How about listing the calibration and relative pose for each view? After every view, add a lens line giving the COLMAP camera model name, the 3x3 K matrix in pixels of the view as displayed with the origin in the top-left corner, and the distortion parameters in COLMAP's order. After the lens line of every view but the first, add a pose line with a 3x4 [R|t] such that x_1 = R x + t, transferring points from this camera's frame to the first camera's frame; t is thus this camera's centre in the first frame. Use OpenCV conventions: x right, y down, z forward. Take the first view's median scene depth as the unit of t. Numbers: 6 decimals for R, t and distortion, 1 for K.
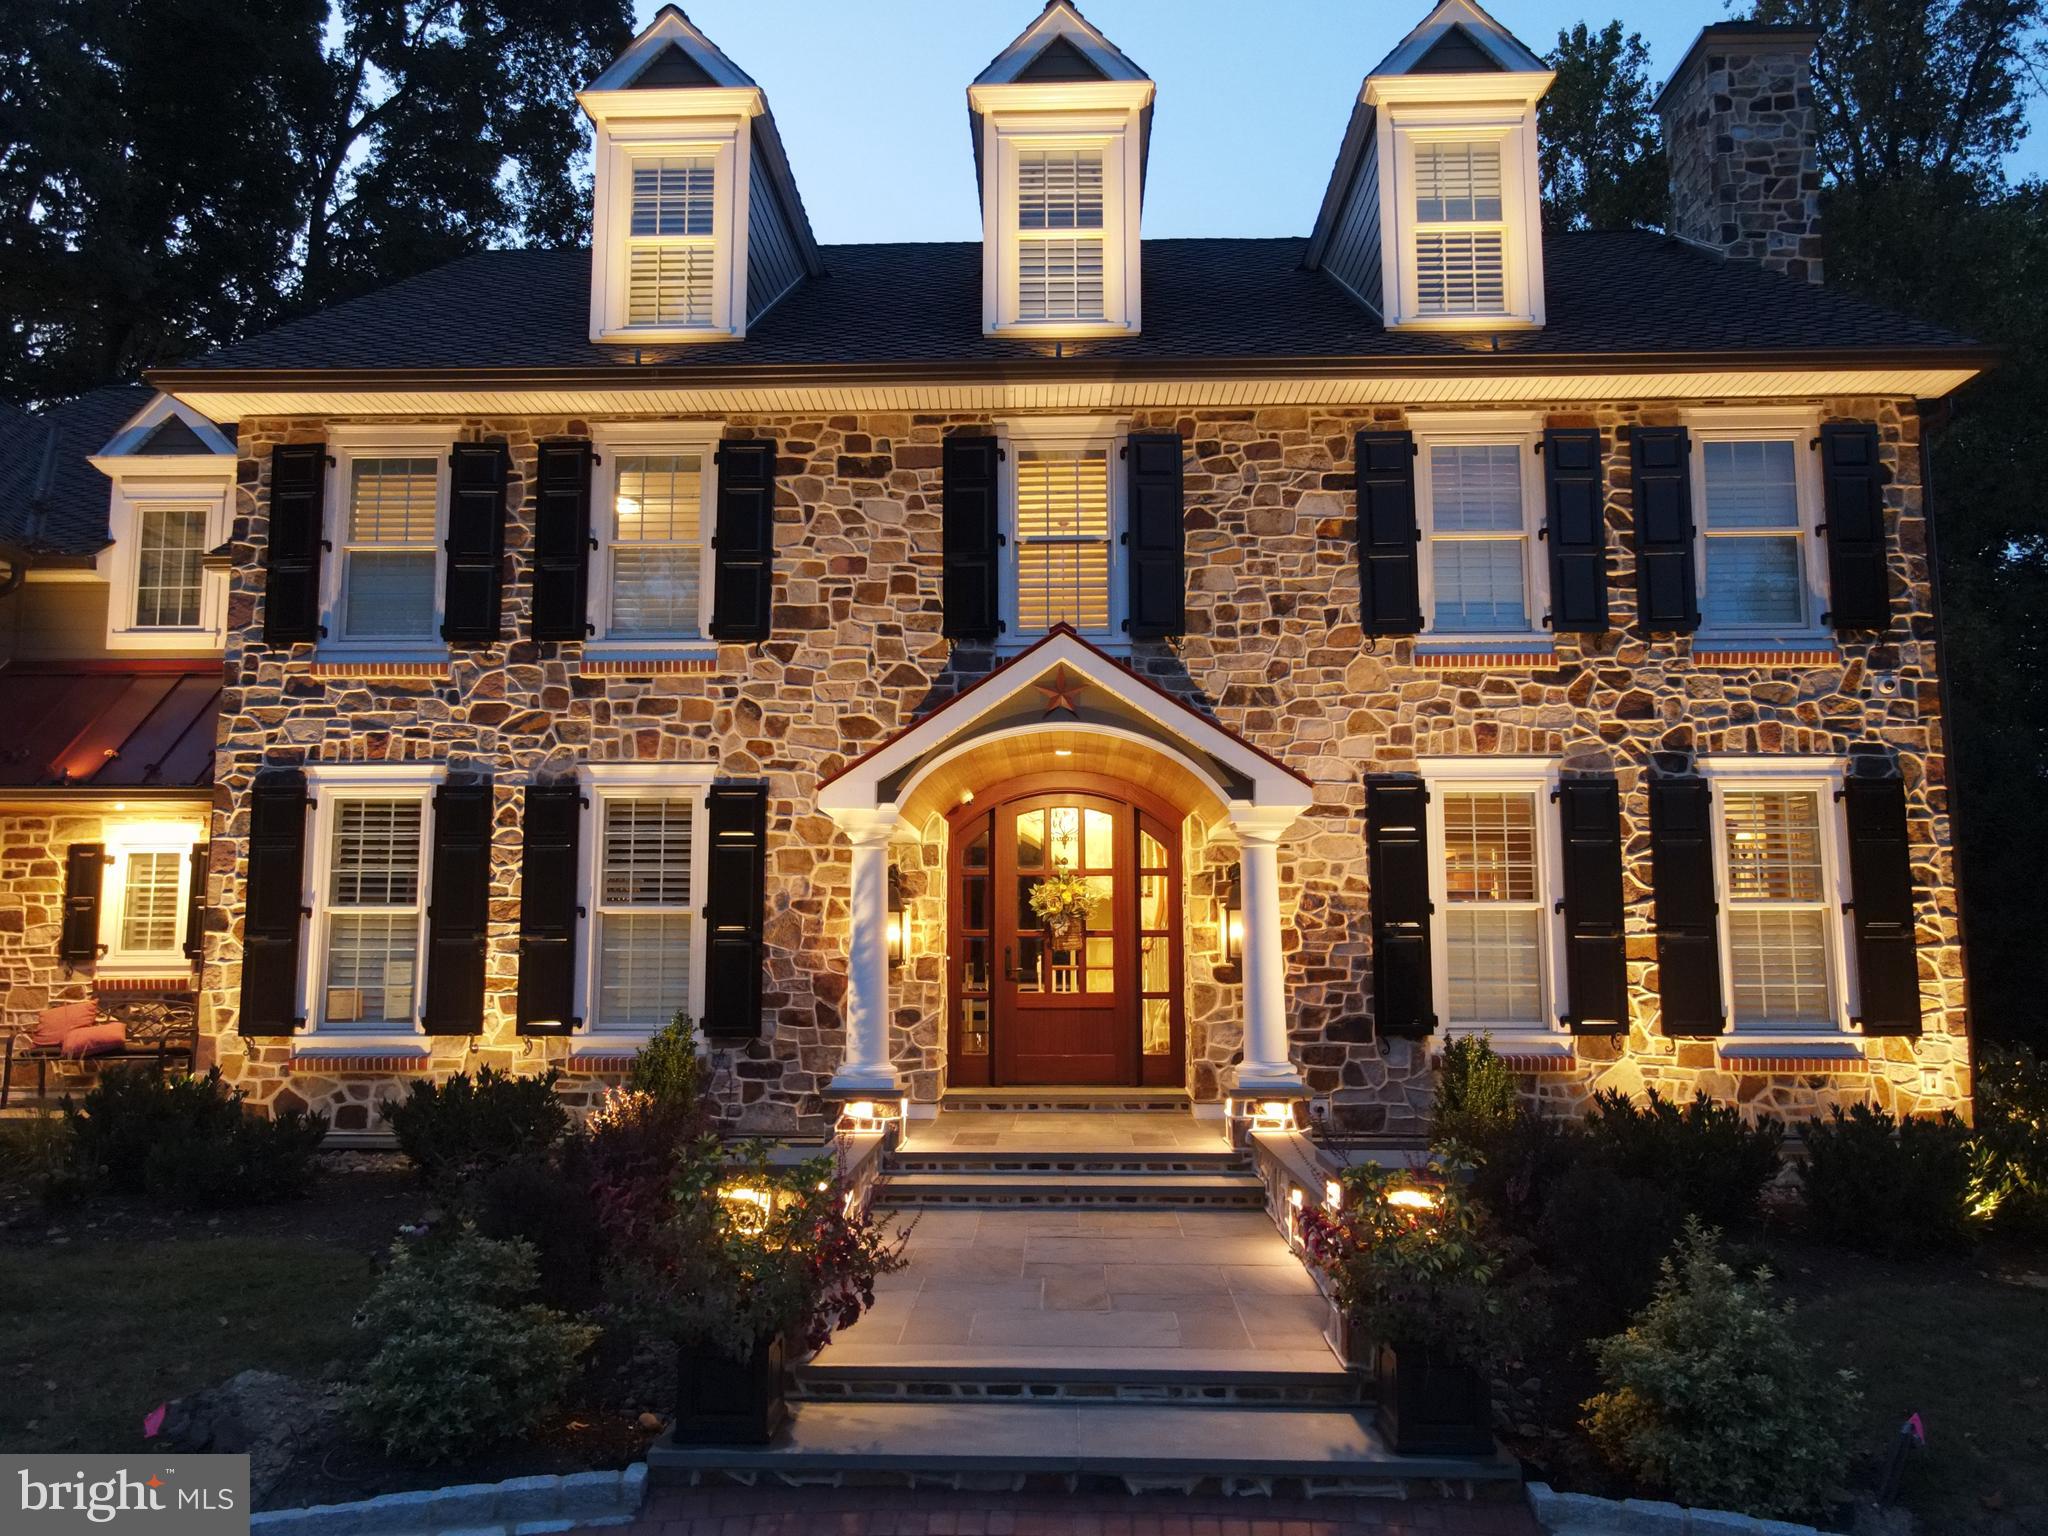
lens RADIAL K [[1497.7, 0, 1016.7], [0, 1497.7, 774.3], [0, 0, 1]] dist [-0.016135, 0.061977]
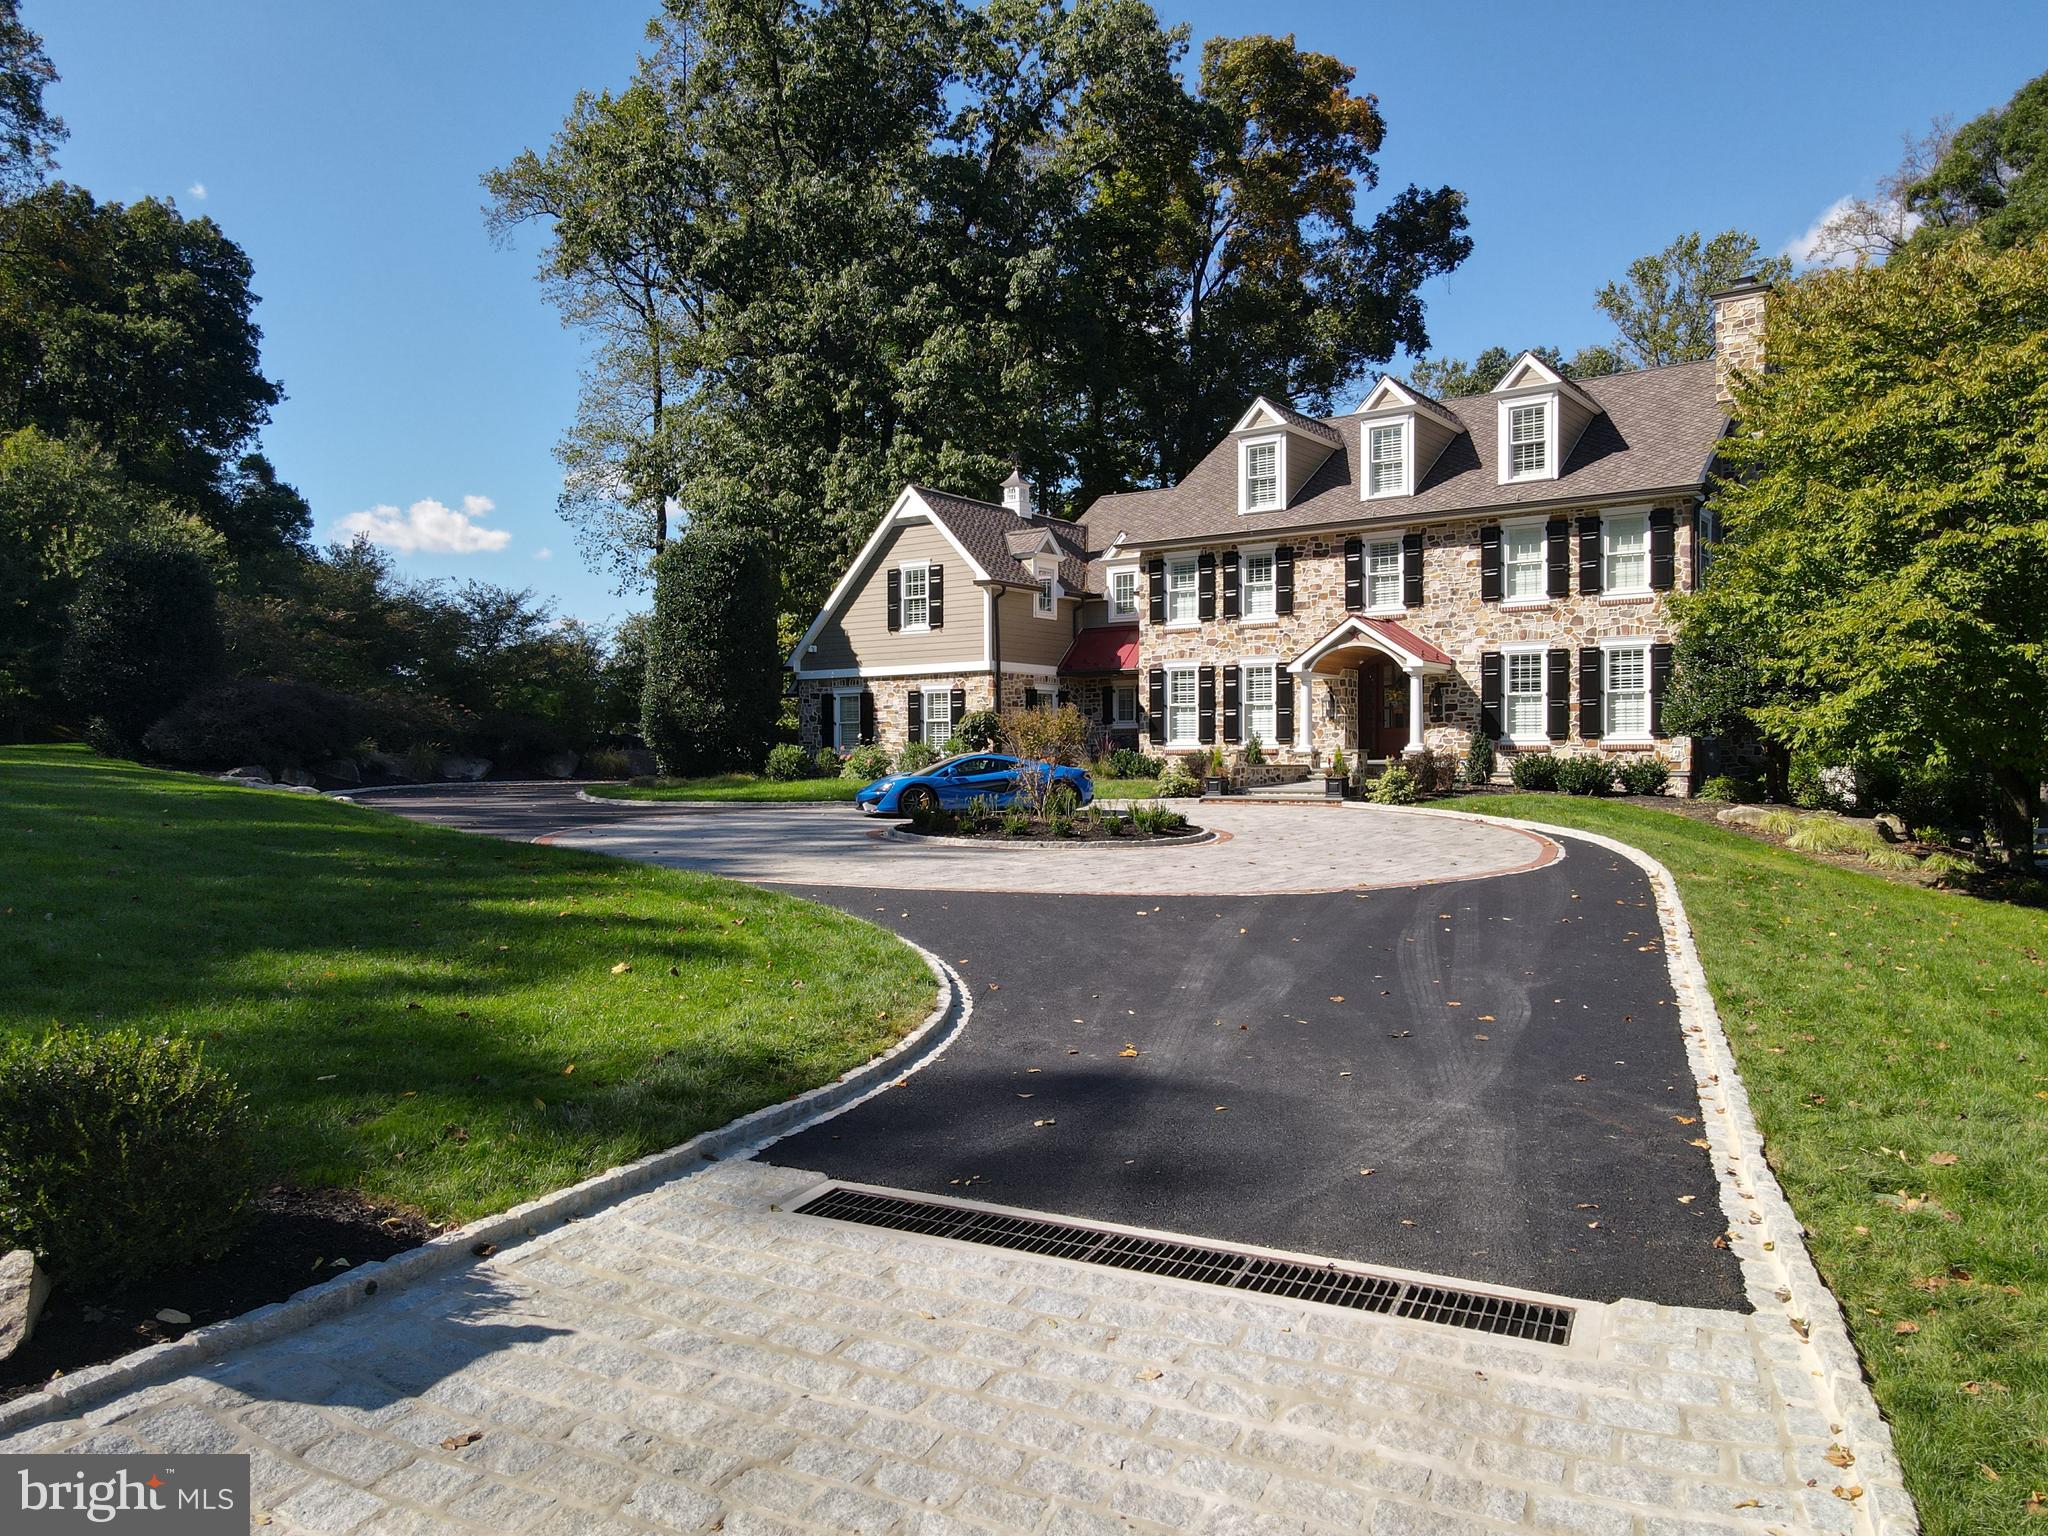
lens RADIAL K [[1508.4, 0, 1018.7], [0, 1508.4, 774.0], [0, 0, 1]] dist [-0.009837, 0.036090]
pose [[0.821701, 0.001520, -0.569917, 1.148936], [0.070840, 0.991969, 0.104781, -0.129713], [0.565500, -0.126471, 0.814994, -1.901446]]
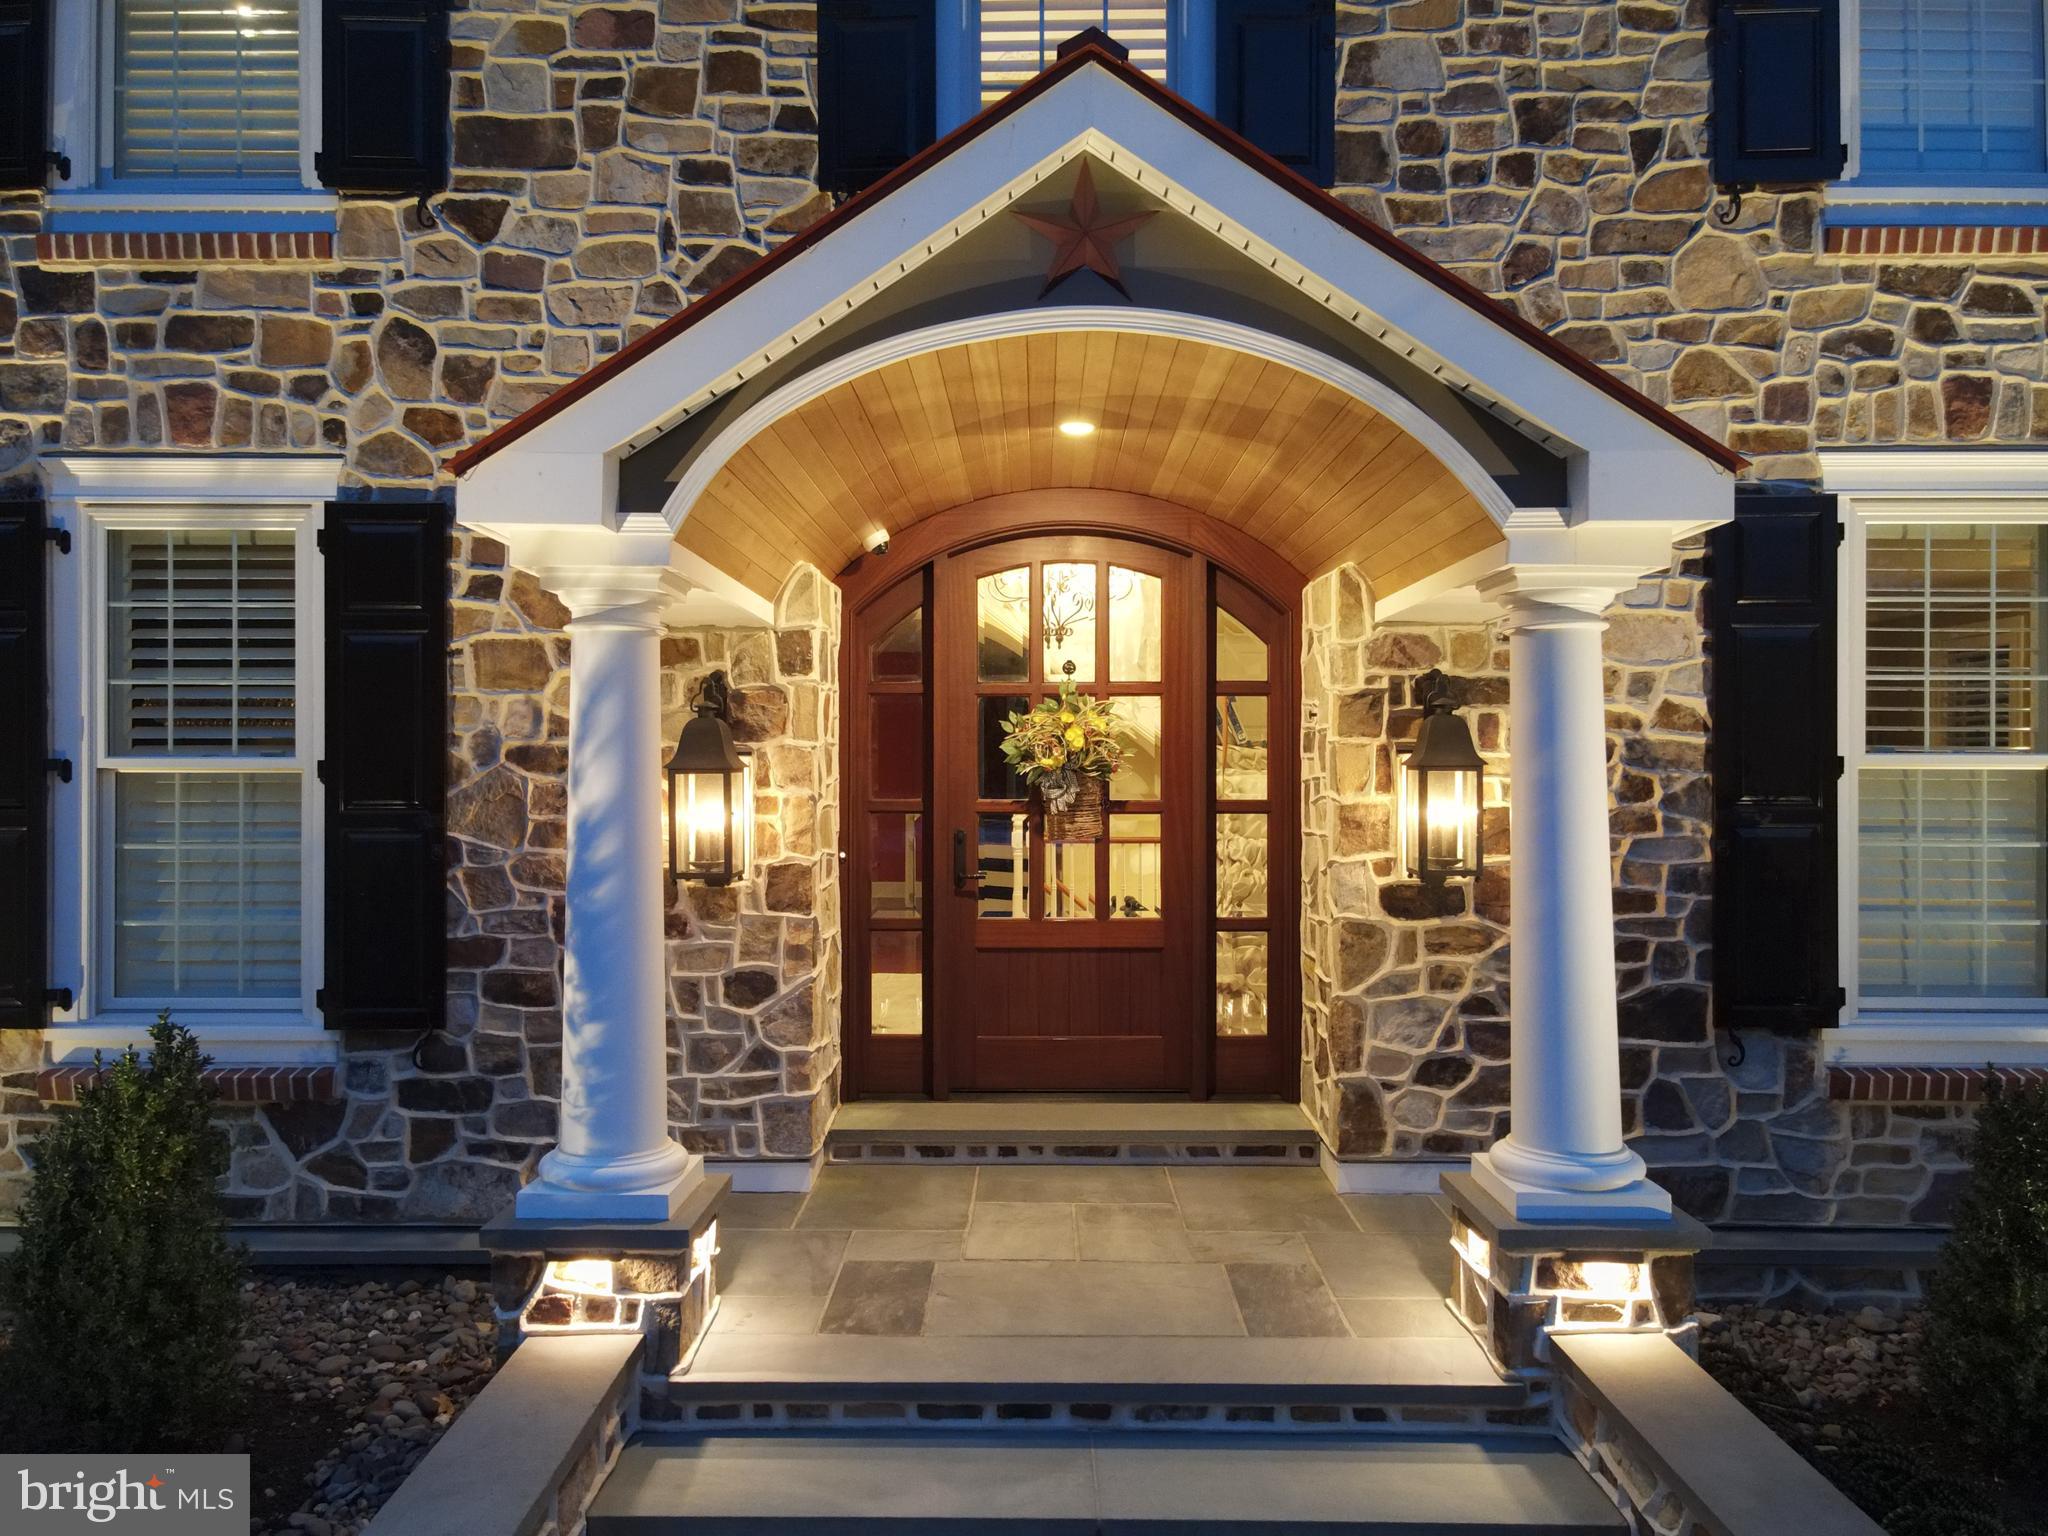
lens RADIAL K [[1497.7, 0, 1016.7], [0, 1497.7, 774.3], [0, 0, 1]] dist [-0.016135, 0.061977]
pose [[0.999767, 0.001373, 0.021554, 0.003073], [-0.004024, 0.992344, 0.123442, 0.032914], [-0.021219, -0.123500, 0.992118, 0.513969]]
